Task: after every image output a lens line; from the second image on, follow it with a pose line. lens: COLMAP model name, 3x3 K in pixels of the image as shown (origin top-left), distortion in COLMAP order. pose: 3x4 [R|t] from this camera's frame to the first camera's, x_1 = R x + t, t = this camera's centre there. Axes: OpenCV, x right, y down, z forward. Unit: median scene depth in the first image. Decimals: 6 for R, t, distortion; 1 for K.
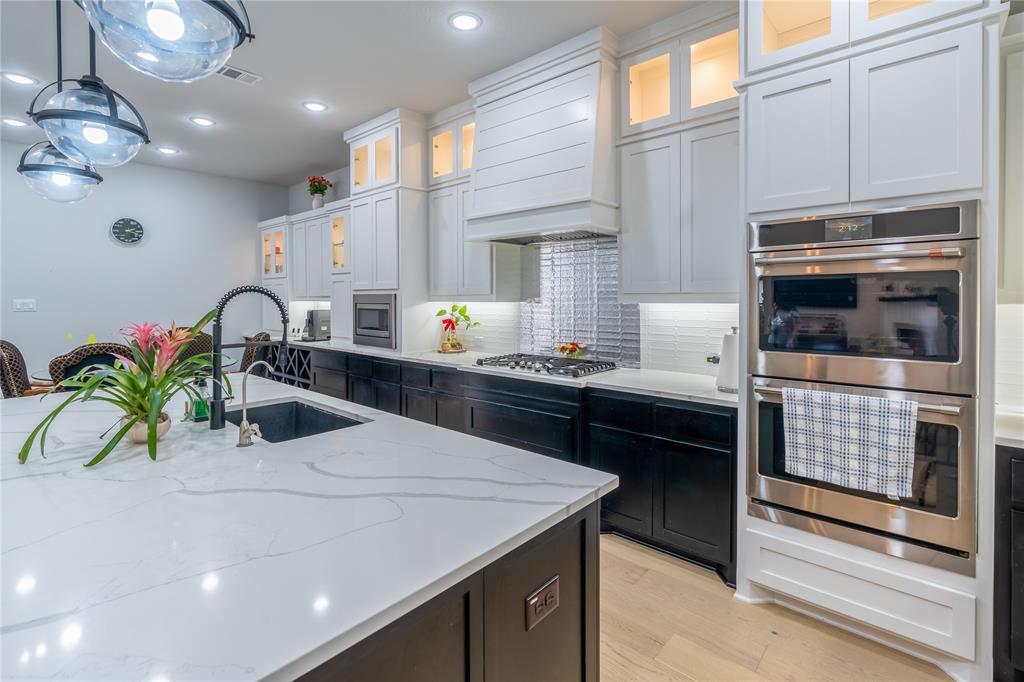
lens RADIAL K [[469.3, 0, 509.3], [0, 469.3, 297.7], [0, 0, 1]] dist [0.016488, 0.000331]
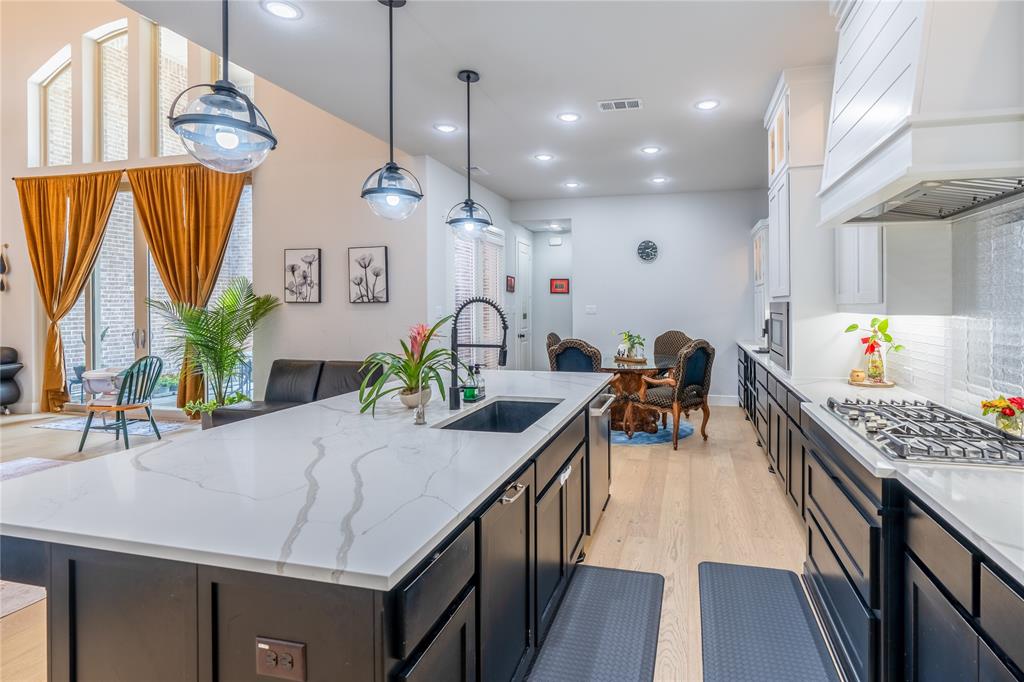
lens RADIAL K [[491.4, 0, 586.4], [0, 491.4, 307.7], [0, 0, 1]] dist [-0.001090, -0.000322]
pose [[0.500158, 0.010527, -0.865870, 0.394084], [-0.004423, 0.999944, 0.009602, -0.006165], [0.865923, -0.000973, 0.500177, 0.357957]]
